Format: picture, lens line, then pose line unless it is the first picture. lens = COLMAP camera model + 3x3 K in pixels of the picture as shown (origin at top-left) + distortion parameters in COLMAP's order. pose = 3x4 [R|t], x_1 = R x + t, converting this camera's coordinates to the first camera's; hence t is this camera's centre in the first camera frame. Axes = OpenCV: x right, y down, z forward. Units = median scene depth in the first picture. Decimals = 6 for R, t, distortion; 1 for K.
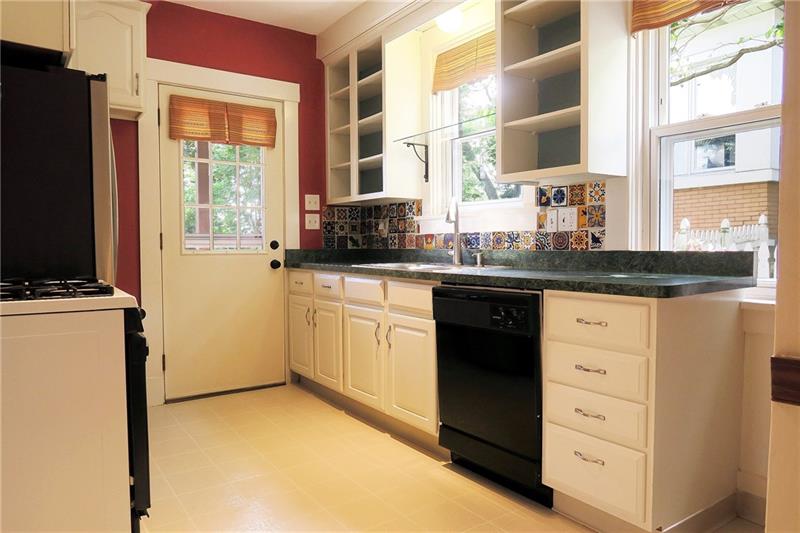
lens RADIAL K [[556.3, 0, 400.2], [0, 556.3, 266.9], [0, 0, 1]] dist [-0.009965, 0.008191]
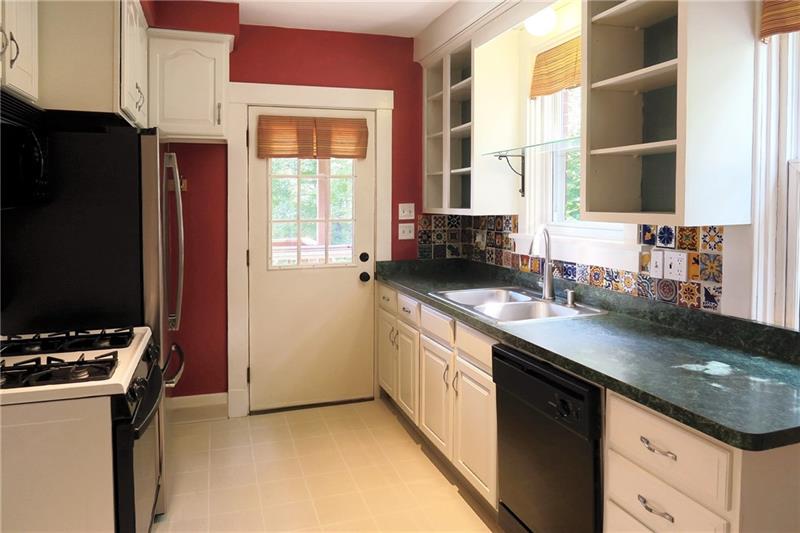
lens RADIAL K [[556.3, 0, 389.4], [0, 556.3, 223.4], [0, 0, 1]] dist [-0.009965, 0.008191]
pose [[0.953058, 0.024450, -0.301799, 0.127000], [-0.025774, 0.999668, -0.000403, -0.115872], [0.301689, 0.008163, 0.953372, 0.096788]]
